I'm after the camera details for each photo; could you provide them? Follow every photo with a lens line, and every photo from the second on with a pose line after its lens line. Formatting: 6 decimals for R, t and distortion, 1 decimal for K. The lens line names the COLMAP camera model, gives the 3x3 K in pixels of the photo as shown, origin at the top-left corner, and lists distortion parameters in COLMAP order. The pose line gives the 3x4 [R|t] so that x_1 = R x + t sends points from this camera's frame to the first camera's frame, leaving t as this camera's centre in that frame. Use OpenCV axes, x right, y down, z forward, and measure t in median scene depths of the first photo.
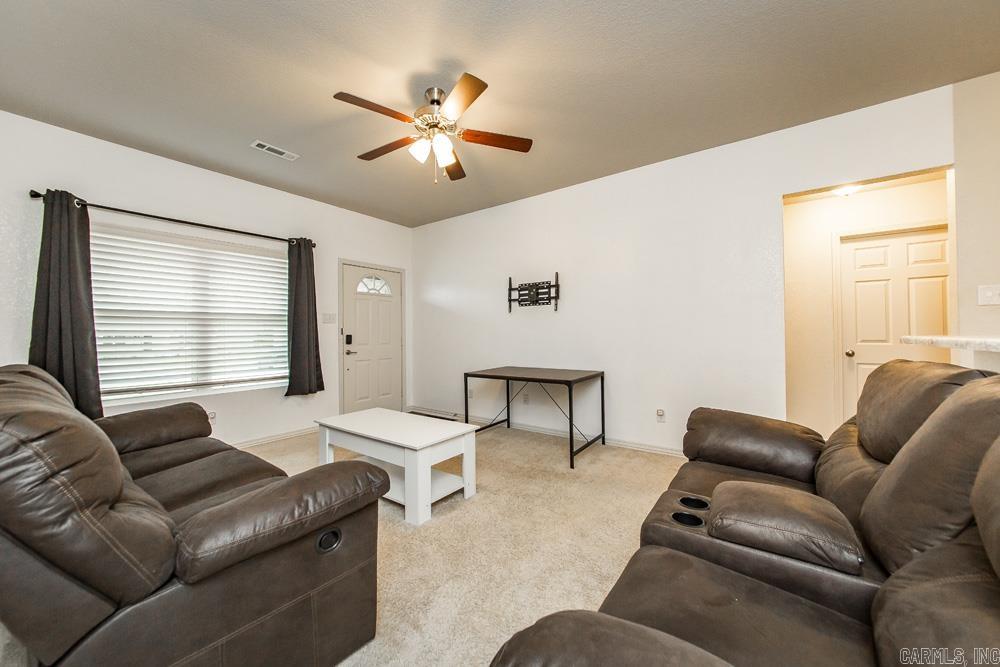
lens RADIAL K [[367.7, 0, 497.6], [0, 367.7, 335.4], [0, 0, 1]] dist [0.001142, -0.000604]
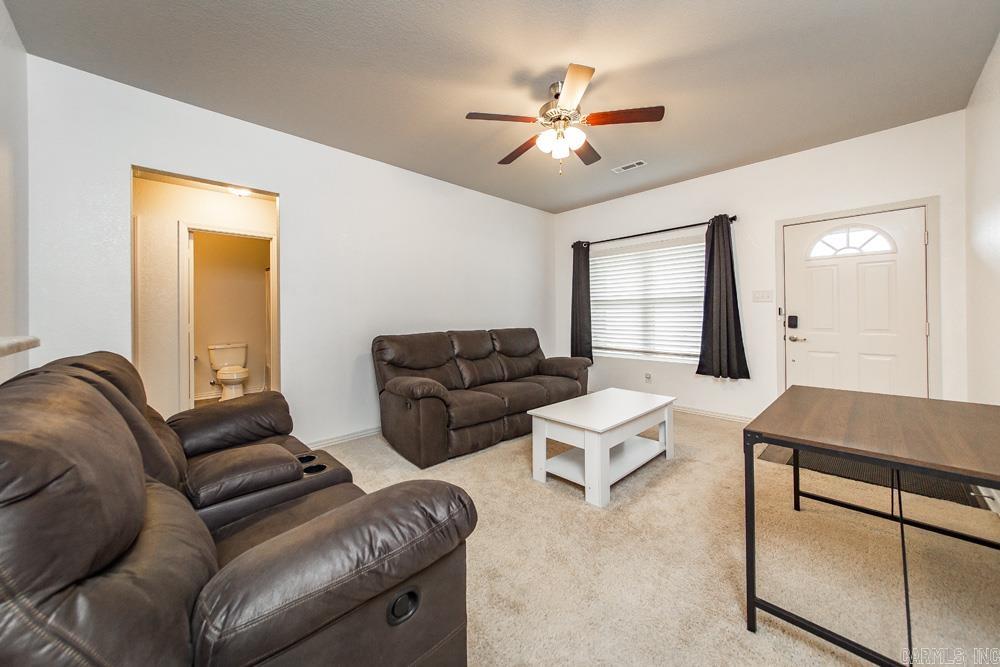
lens RADIAL K [[367.7, 0, 490.9], [0, 367.7, 313.6], [0, 0, 1]] dist [0.001142, -0.000604]
pose [[-0.186019, 0.010340, -0.982492, 0.518457], [0.005561, 0.999940, 0.009471, -0.018722], [0.982530, -0.003702, -0.186065, 0.572305]]
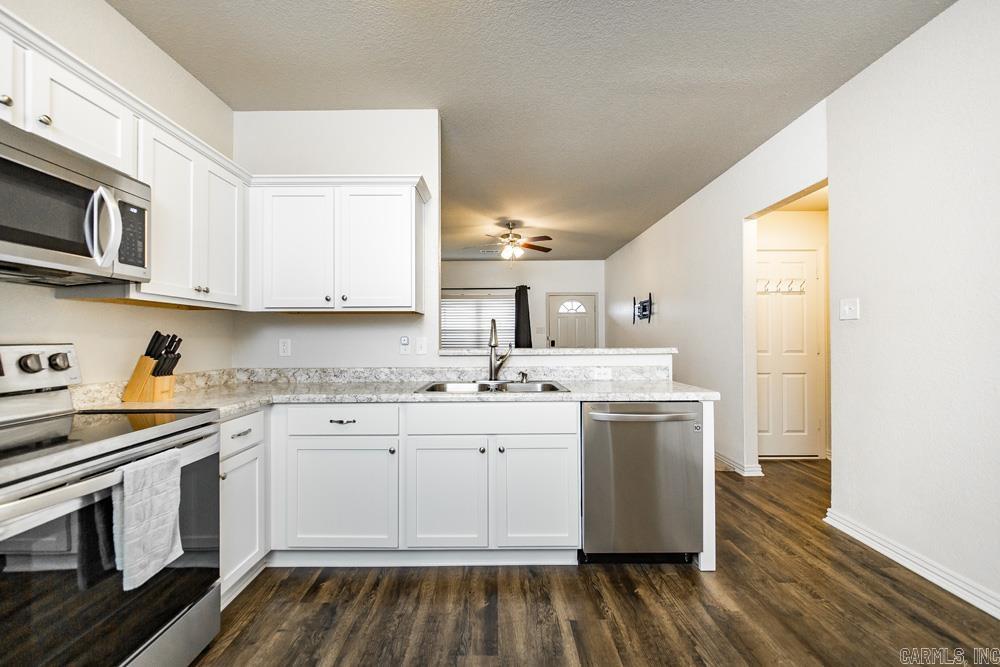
lens RADIAL K [[393.6, 0, 495.8], [0, 393.6, 336.5], [0, 0, 1]] dist [0.000488, 0.000051]
pose [[0.584135, 0.004990, -0.811641, 0.893236], [-0.004041, 0.999987, 0.003240, -0.024966], [0.811646, 0.001388, 0.584148, -0.192785]]
